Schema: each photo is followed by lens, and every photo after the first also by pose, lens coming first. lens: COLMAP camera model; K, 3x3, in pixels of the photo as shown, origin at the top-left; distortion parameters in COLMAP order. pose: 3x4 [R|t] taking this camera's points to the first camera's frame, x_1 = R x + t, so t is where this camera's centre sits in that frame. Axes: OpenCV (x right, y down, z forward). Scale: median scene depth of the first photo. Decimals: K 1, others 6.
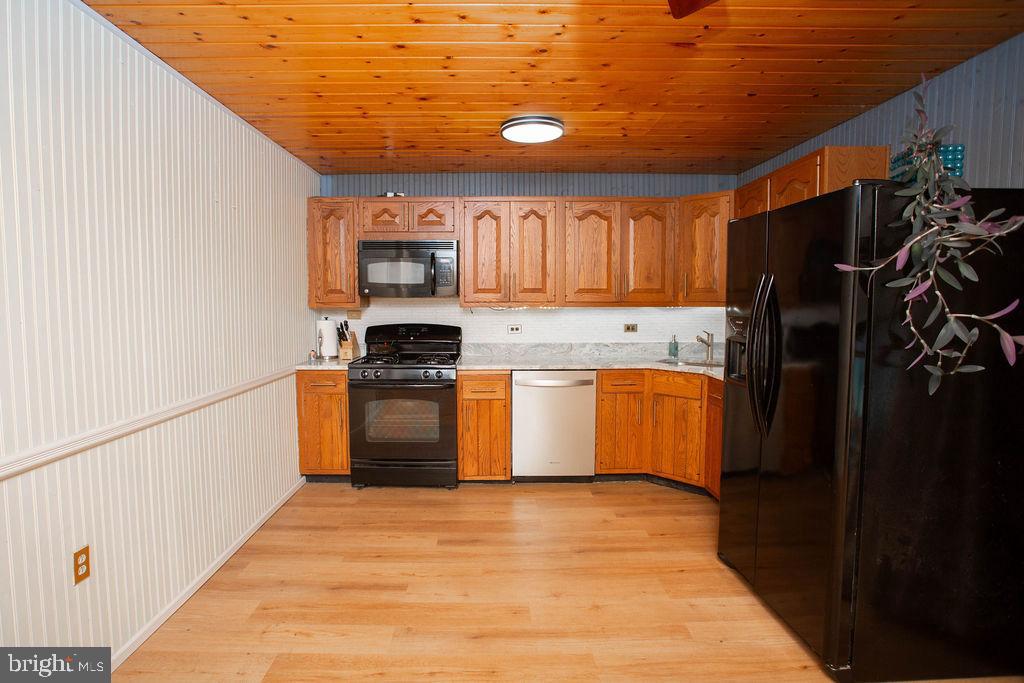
lens RADIAL K [[525.3, 0, 498.8], [0, 525.3, 337.4], [0, 0, 1]] dist [-0.080967, 0.035136]
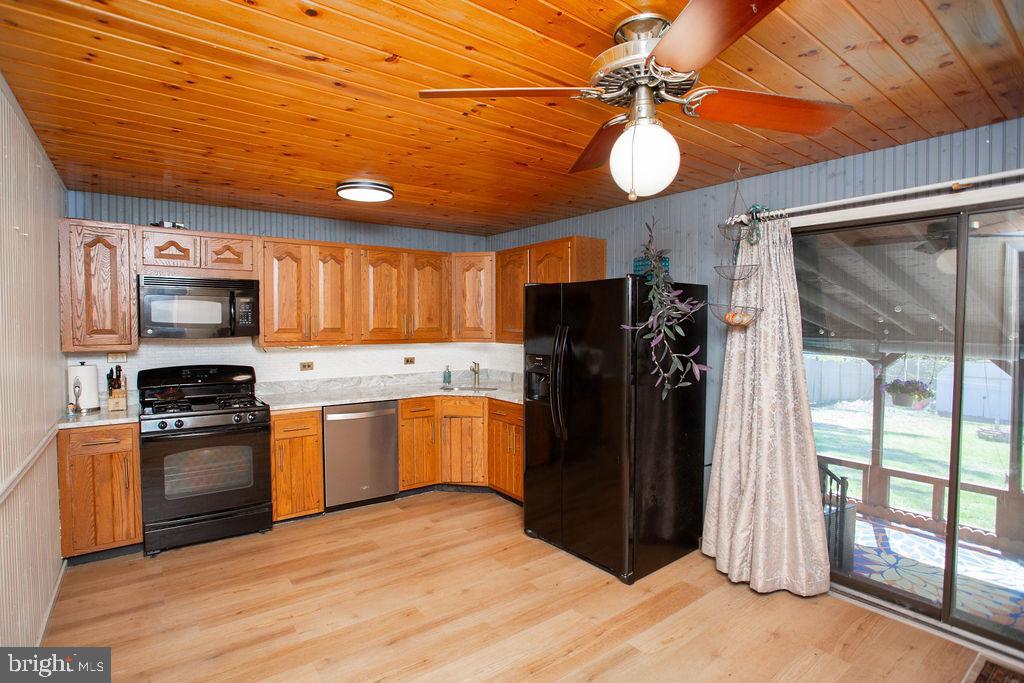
lens RADIAL K [[510.6, 0, 512.0], [0, 510.6, 341.5], [0, 0, 1]] dist [-0.069735, 0.033167]
pose [[0.806234, -0.016509, 0.591366, -0.265711], [0.037421, 0.999032, -0.023128, -0.030036], [-0.590412, 0.040776, 0.806071, -0.048078]]
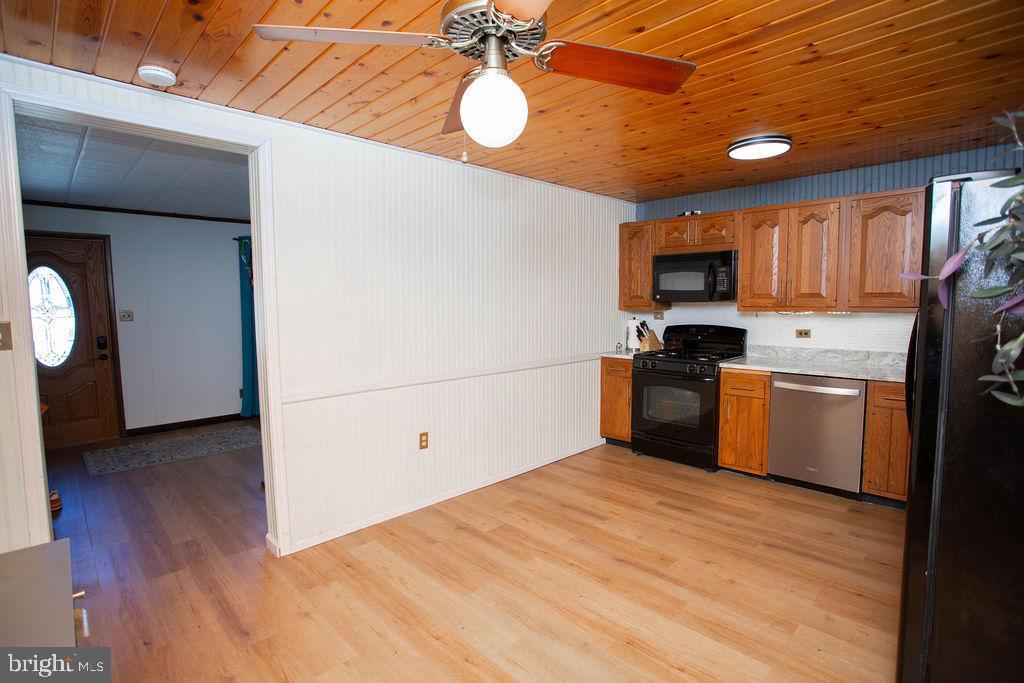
lens RADIAL K [[503.9, 0, 512.0], [0, 503.9, 341.5], [0, 0, 1]] dist [-0.081919, 0.039792]
pose [[0.692991, 0.053569, -0.718953, 0.368957], [-0.043405, 0.998527, 0.032563, -0.007953], [0.719638, 0.008640, 0.694295, -0.056967]]
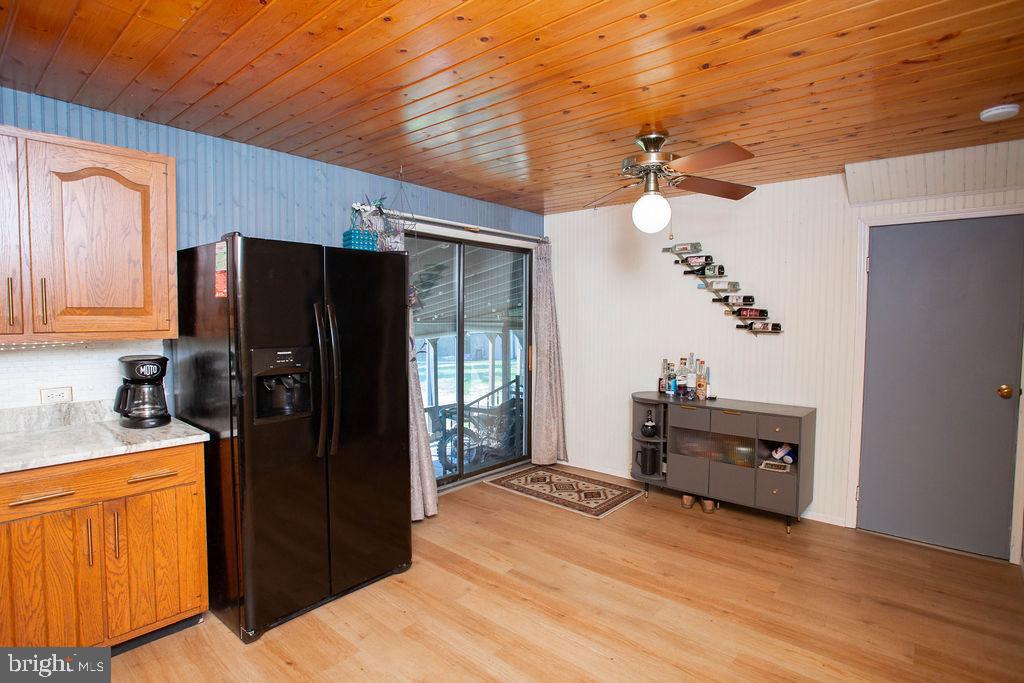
lens RADIAL K [[525.3, 0, 498.8], [0, 525.3, 337.4], [0, 0, 1]] dist [-0.080967, 0.035136]
pose [[-0.740648, -0.028429, 0.671292, -0.284104], [0.046507, 0.994539, 0.093430, -0.080359], [-0.670282, 0.100418, -0.735281, 0.914446]]
